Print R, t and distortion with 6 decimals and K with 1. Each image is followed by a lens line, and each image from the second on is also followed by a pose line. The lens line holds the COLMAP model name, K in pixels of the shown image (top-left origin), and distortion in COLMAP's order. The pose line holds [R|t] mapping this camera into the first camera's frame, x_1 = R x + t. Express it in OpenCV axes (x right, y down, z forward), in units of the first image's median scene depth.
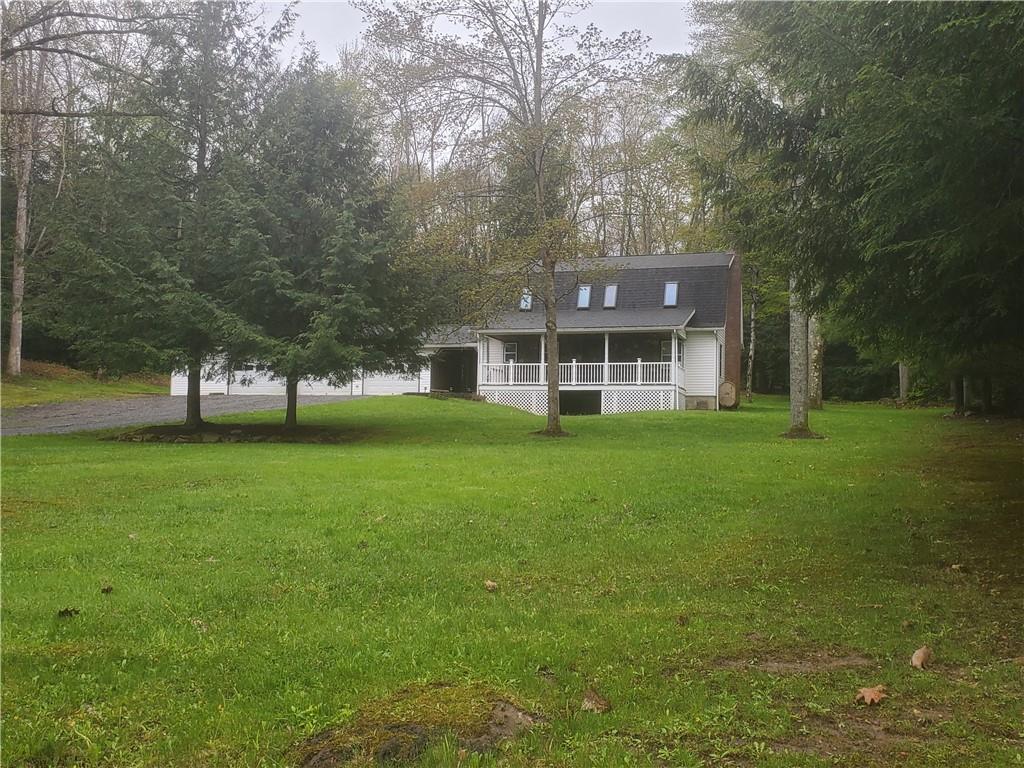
lens RADIAL K [[1096.8, 0, 512.0], [0, 1096.8, 384.0], [0, 0, 1]] dist [-0.068503, -0.020464]
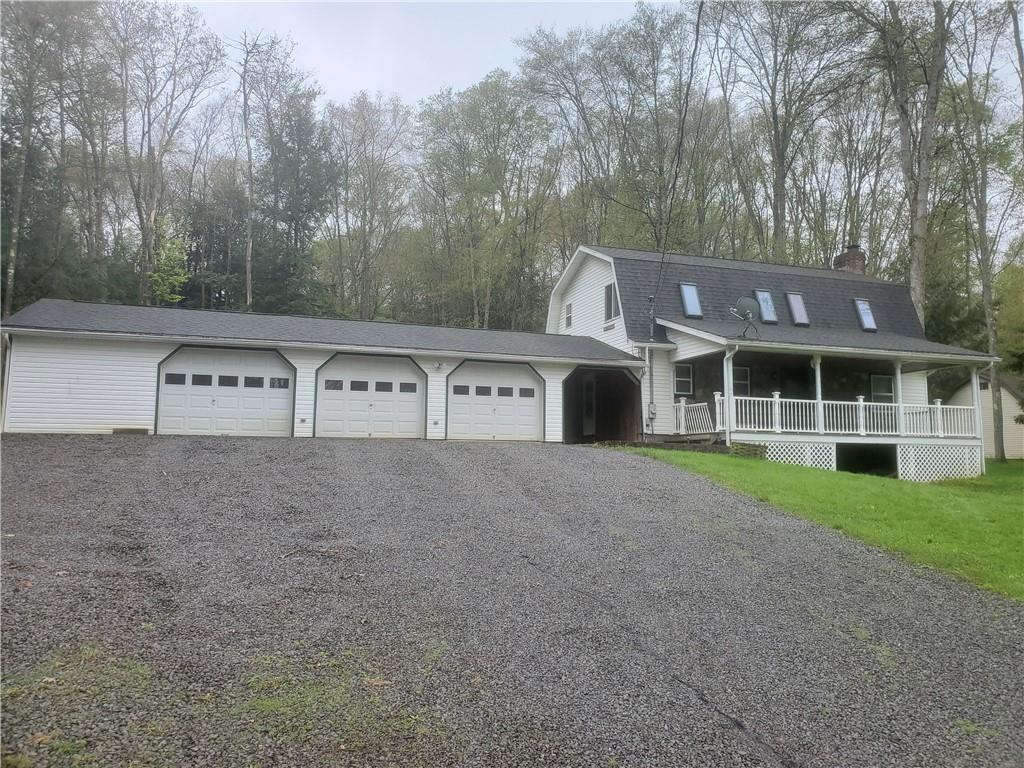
lens RADIAL K [[766.4, 0, 512.0], [0, 766.4, 384.0], [0, 0, 1]] dist [0.009240, 0.001186]
pose [[0.826542, 0.048645, 0.560769, -0.370164], [-0.034383, 0.998762, -0.035961, -0.005996], [-0.561824, 0.010443, 0.827191, 0.728132]]
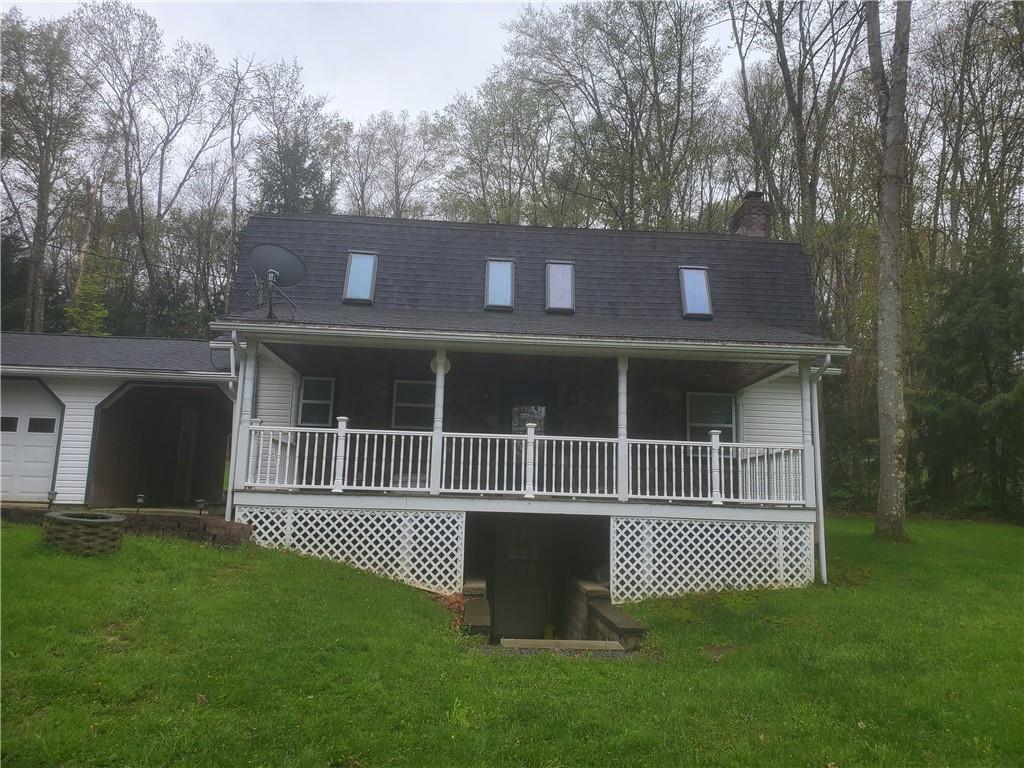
lens RADIAL K [[793.7, 0, 513.8], [0, 793.7, 368.9], [0, 0, 1]] dist [0.064866, -0.001248]
pose [[0.938266, 0.073419, 0.338034, -0.035429], [-0.036651, 0.992816, -0.113903, -0.010727], [-0.343968, 0.094482, 0.934216, 0.753514]]
